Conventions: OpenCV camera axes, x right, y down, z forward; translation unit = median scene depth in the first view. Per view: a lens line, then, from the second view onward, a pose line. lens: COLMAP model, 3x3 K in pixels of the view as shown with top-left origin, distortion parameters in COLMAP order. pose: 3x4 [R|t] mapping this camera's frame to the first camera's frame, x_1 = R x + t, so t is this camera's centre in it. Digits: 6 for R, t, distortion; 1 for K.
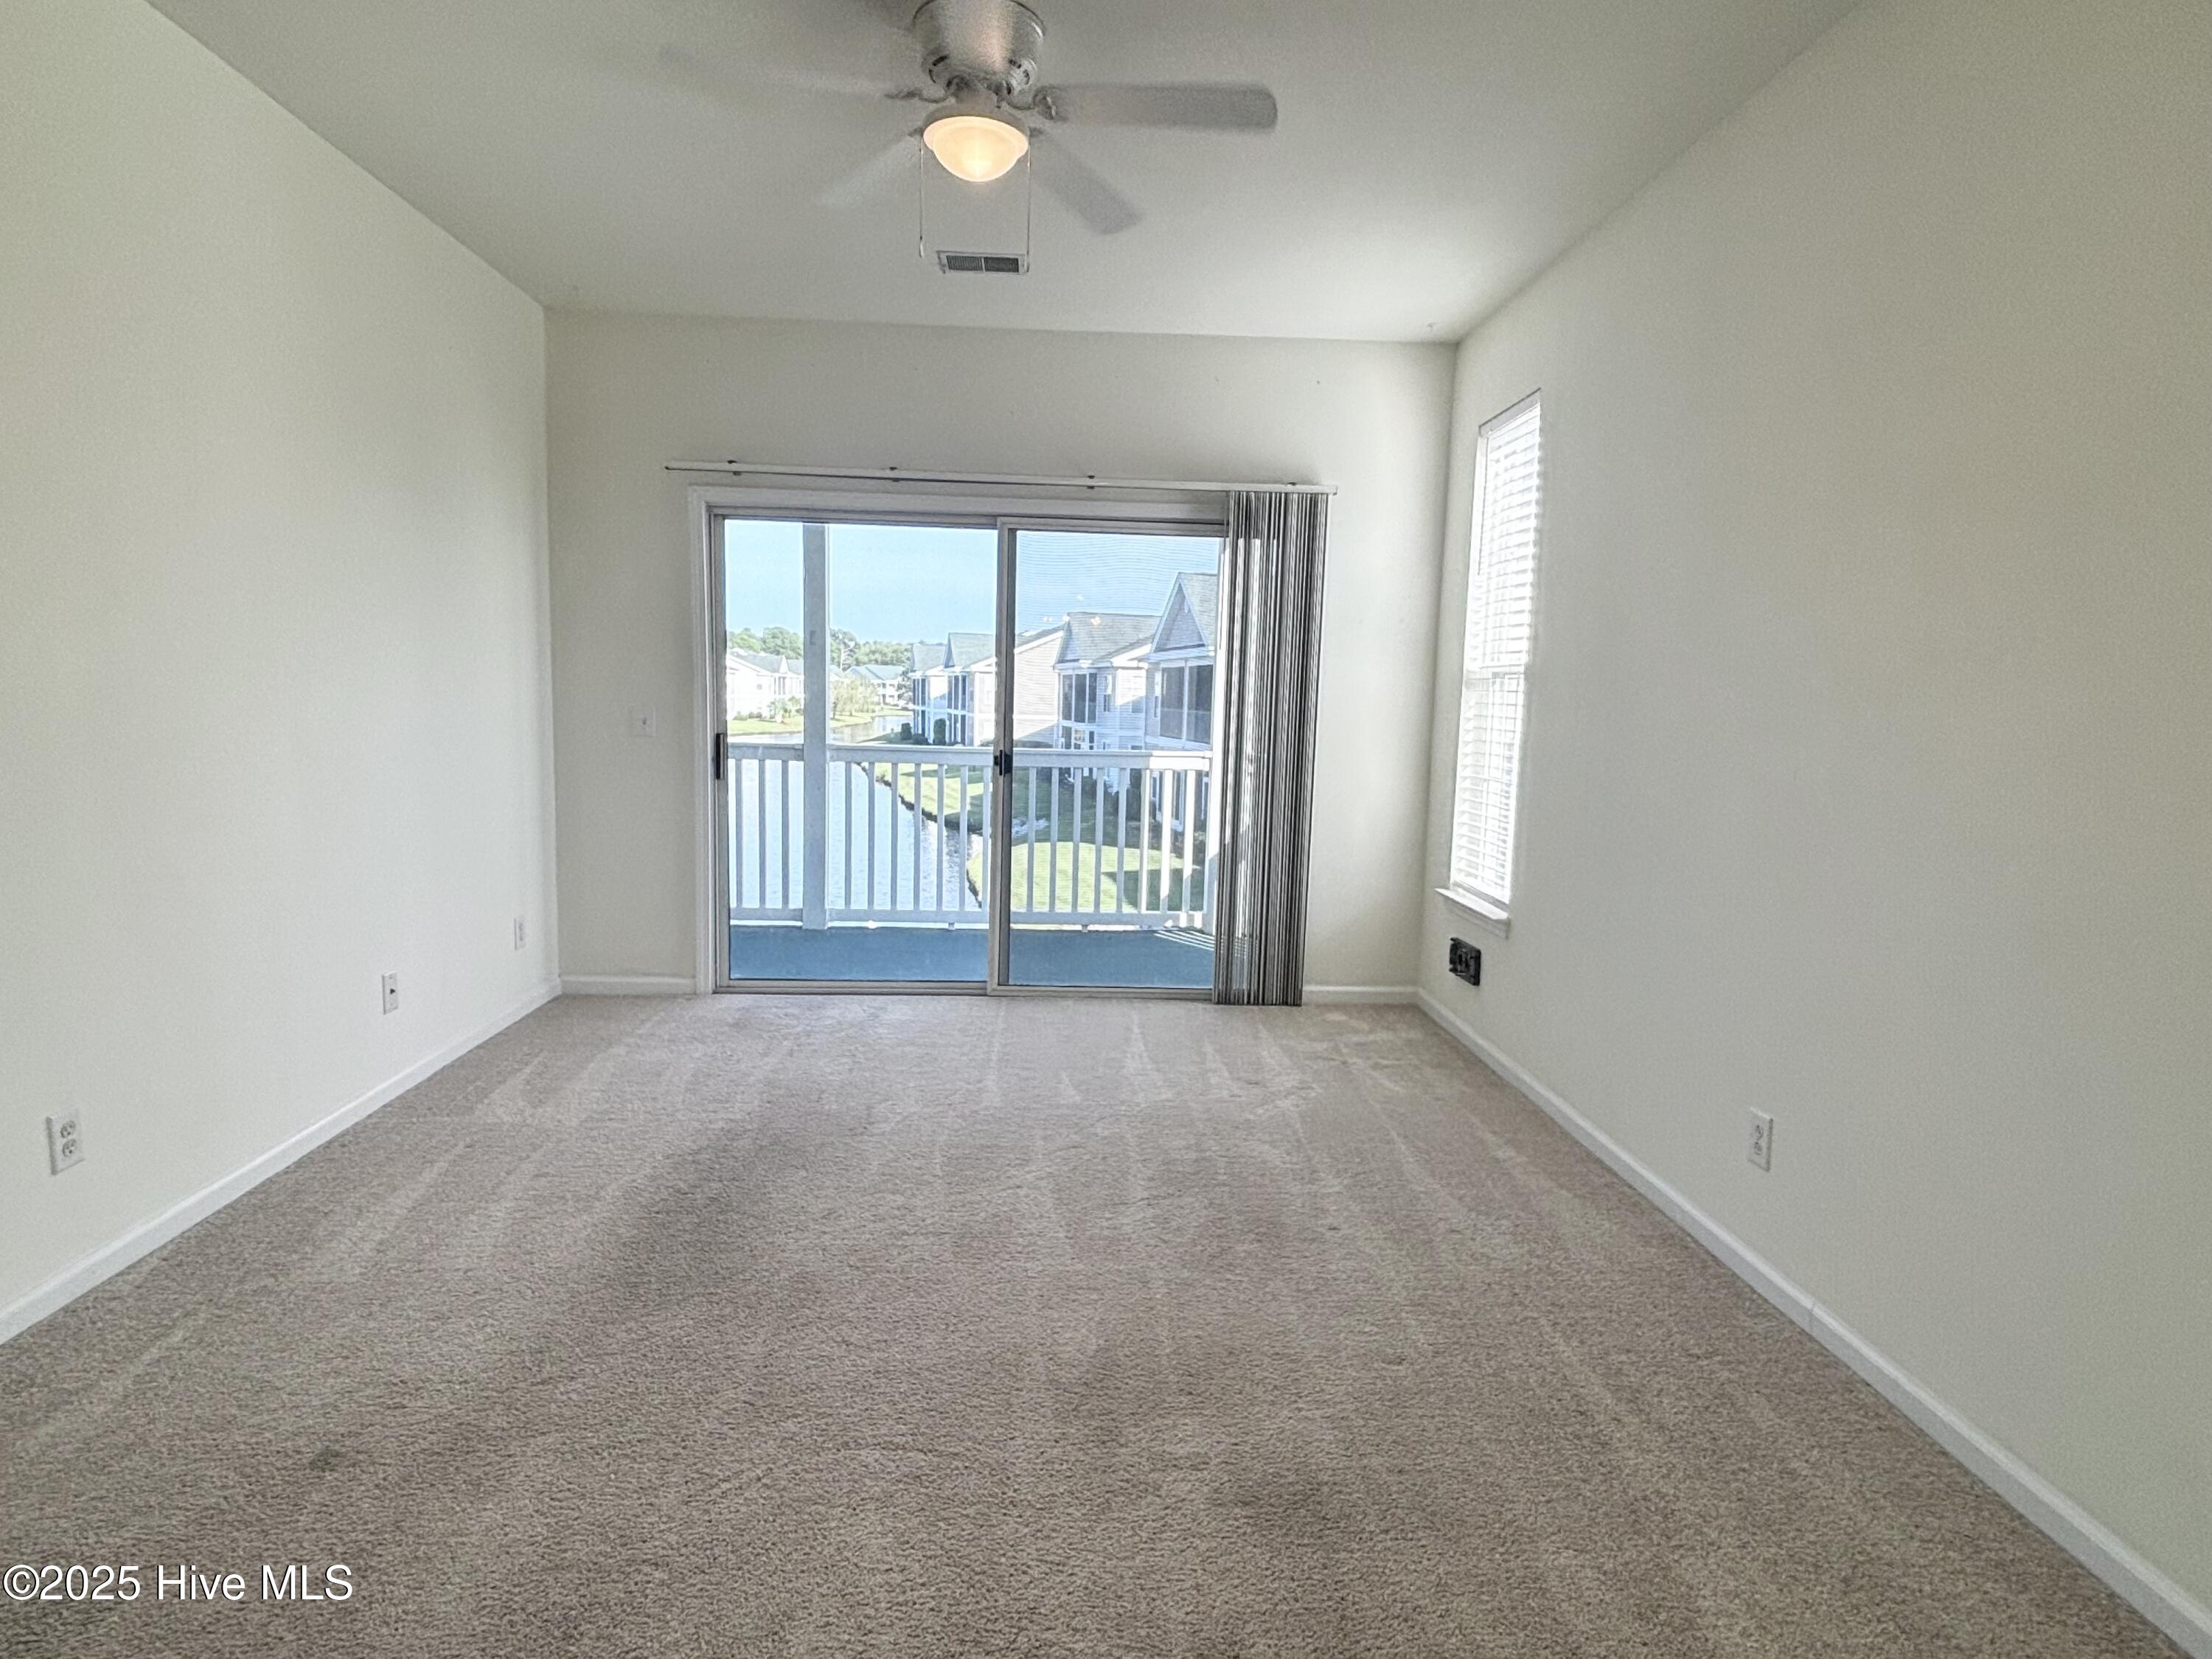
lens RADIAL K [[1178.6, 0, 1108.2], [0, 1178.6, 844.2], [0, 0, 1]] dist [-0.000437, -0.001137]
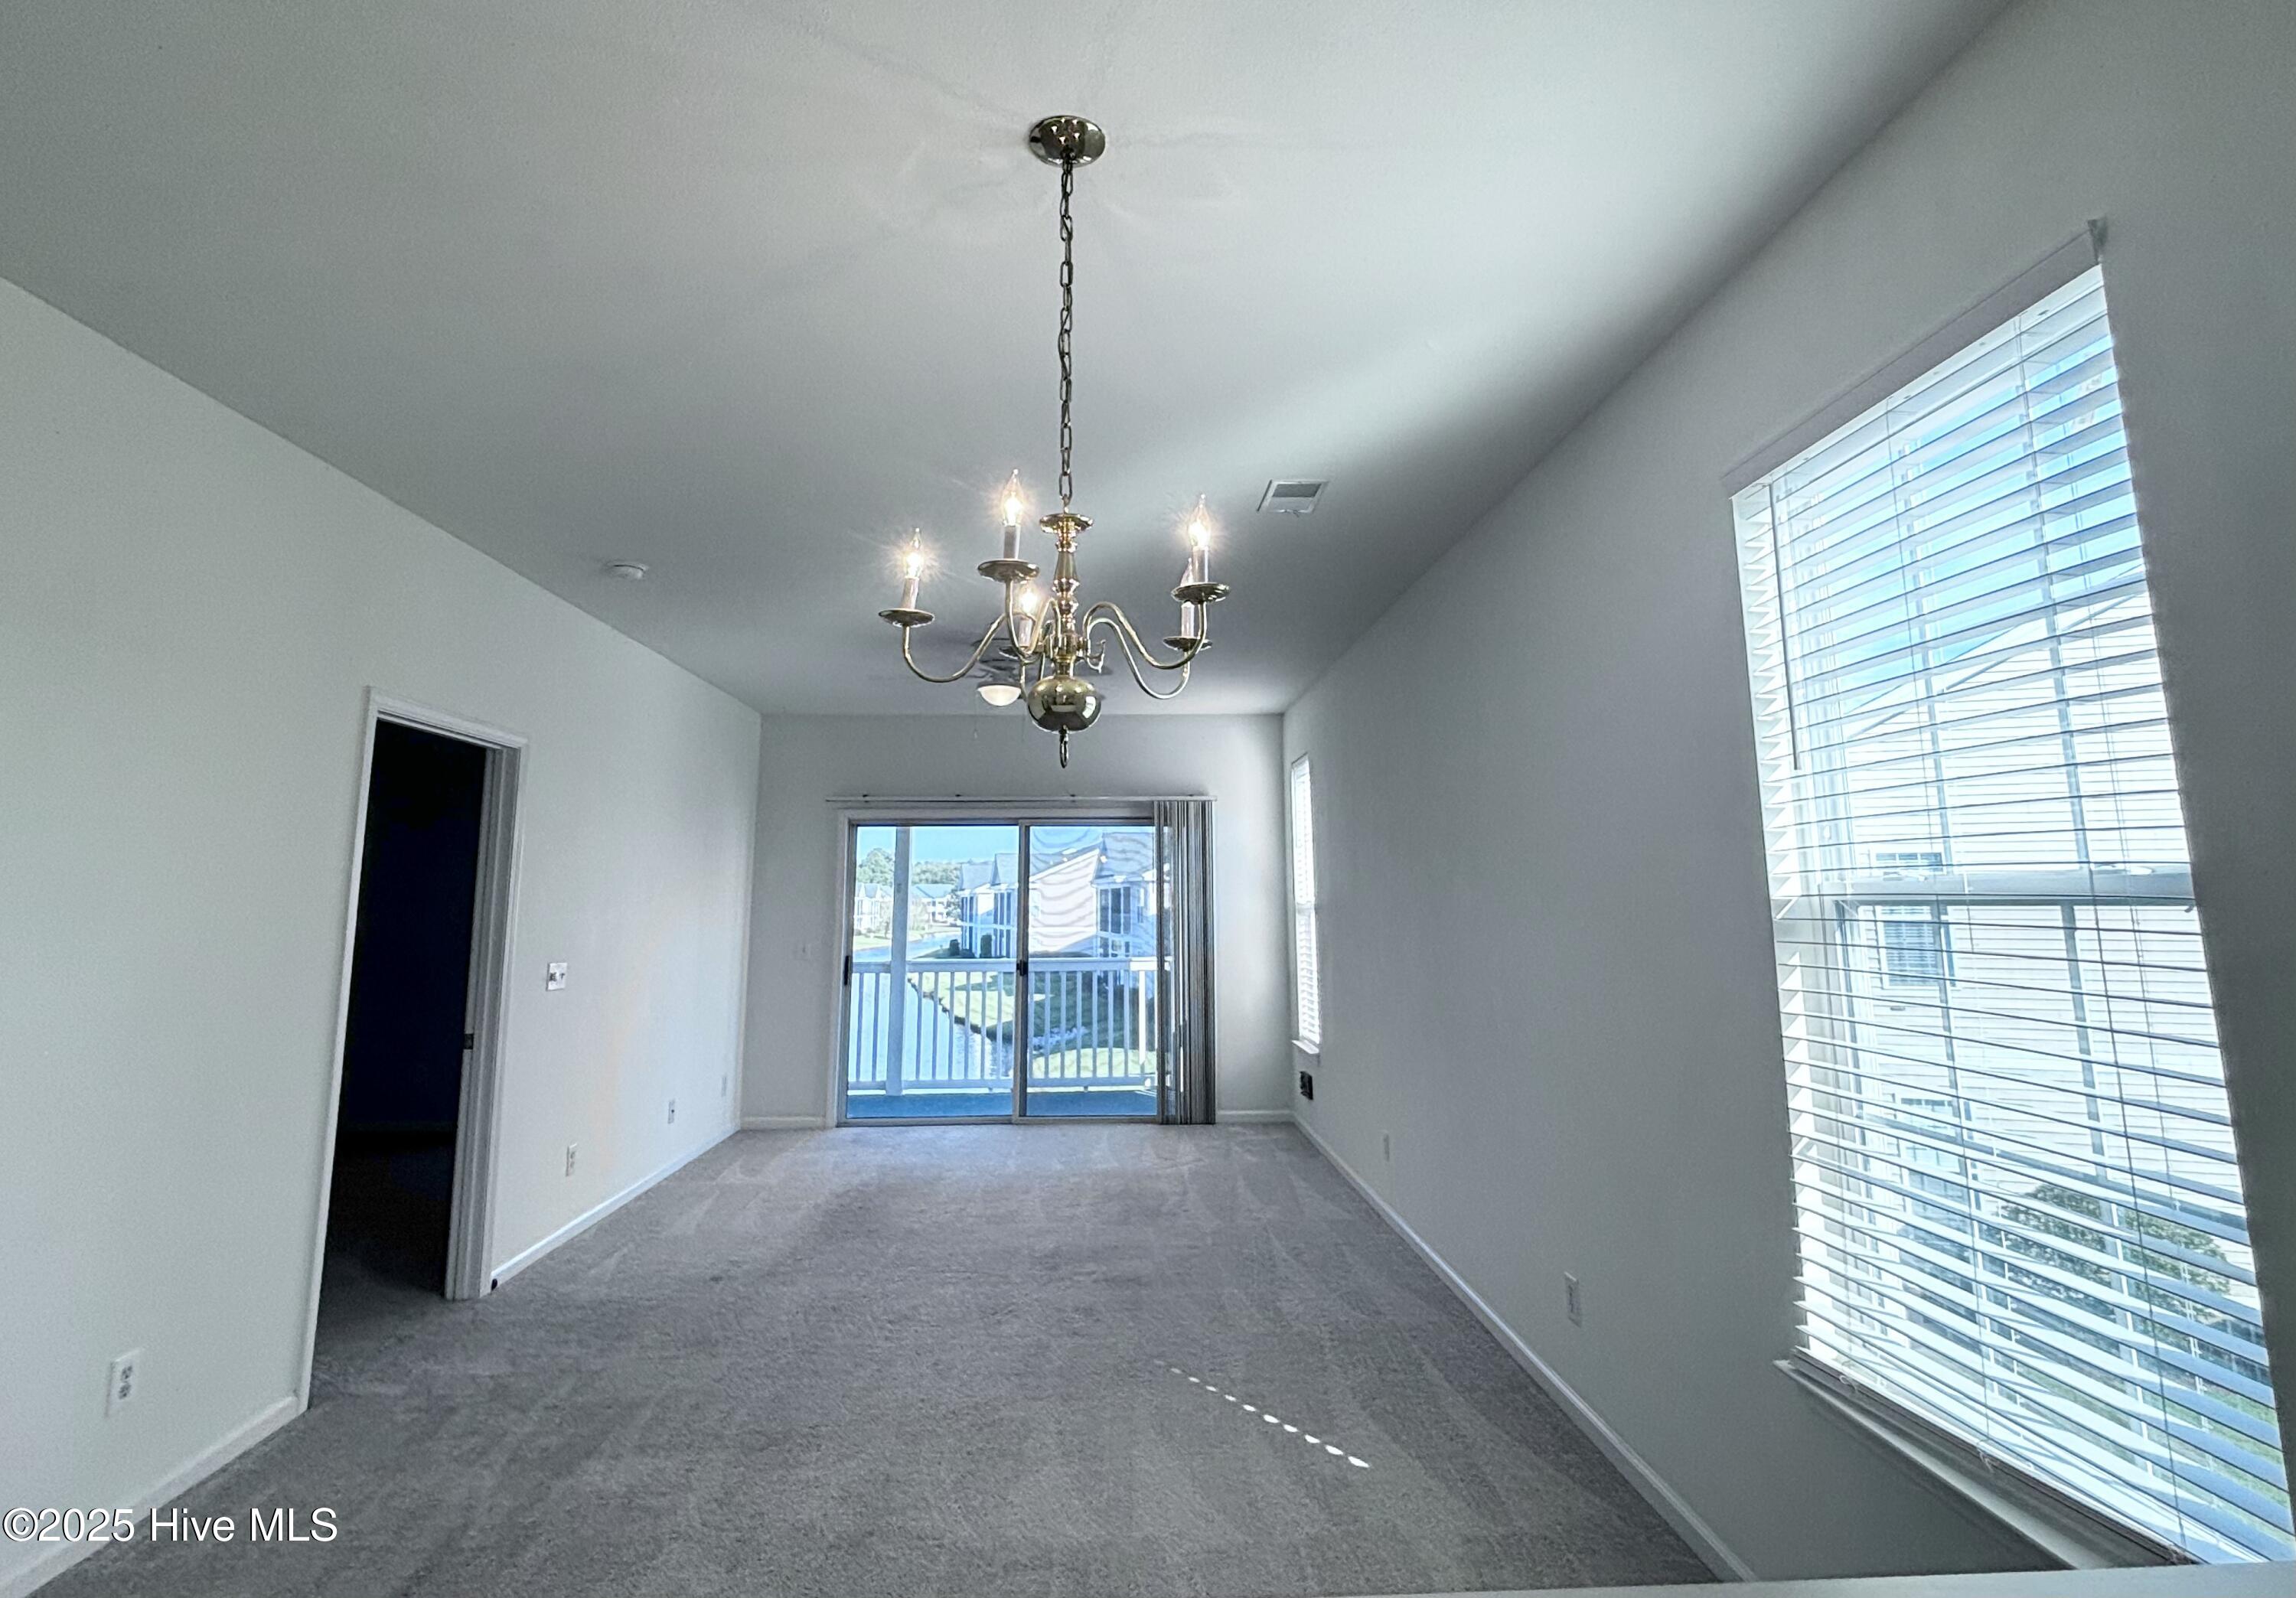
lens RADIAL K [[1119.4, 0, 1132.0], [0, 1119.4, 711.7], [0, 0, 1]] dist [0.003018, -0.004116]
pose [[0.999408, -0.033509, -0.007802, 0.085817], [0.029745, 0.955483, -0.293541, 0.049467], [0.017291, 0.293136, 0.955915, -0.572368]]
